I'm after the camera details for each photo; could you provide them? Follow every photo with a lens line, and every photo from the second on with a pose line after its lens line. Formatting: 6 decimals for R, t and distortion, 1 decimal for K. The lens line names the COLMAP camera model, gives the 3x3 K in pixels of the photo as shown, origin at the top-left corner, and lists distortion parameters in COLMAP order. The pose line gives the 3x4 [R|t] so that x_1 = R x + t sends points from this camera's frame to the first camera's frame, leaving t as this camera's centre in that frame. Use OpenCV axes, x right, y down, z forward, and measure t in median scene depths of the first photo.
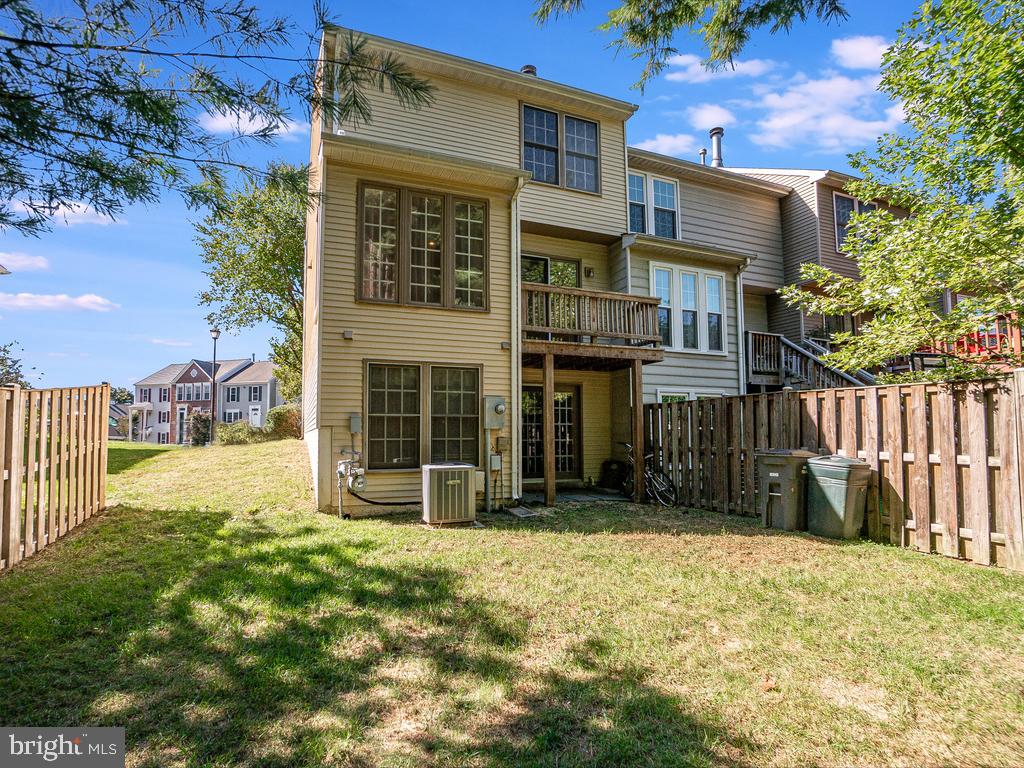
lens RADIAL K [[510.5, 0, 498.5], [0, 510.5, 397.1], [0, 0, 1]] dist [-0.060618, 0.019950]
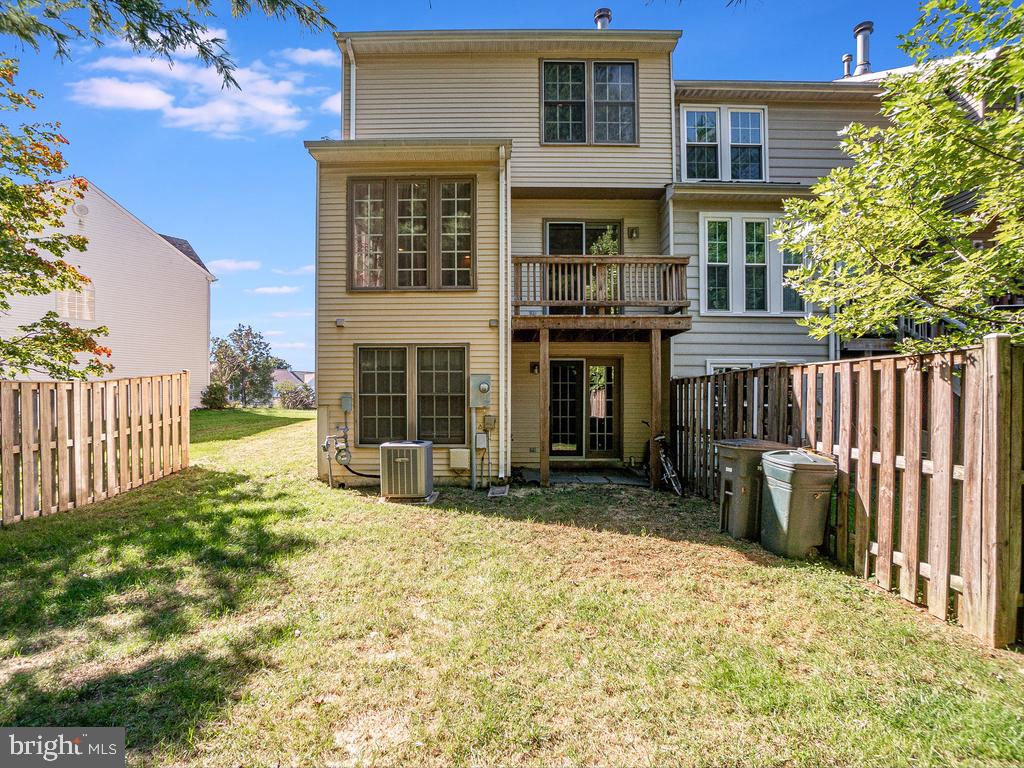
lens RADIAL K [[506.9, 0, 505.7], [0, 506.9, 392.9], [0, 0, 1]] dist [-0.059985, 0.019692]
pose [[0.932917, -0.003054, -0.360078, 0.409211], [0.023686, 0.998319, 0.052901, -0.017921], [0.359311, -0.057881, 0.931421, 0.093076]]
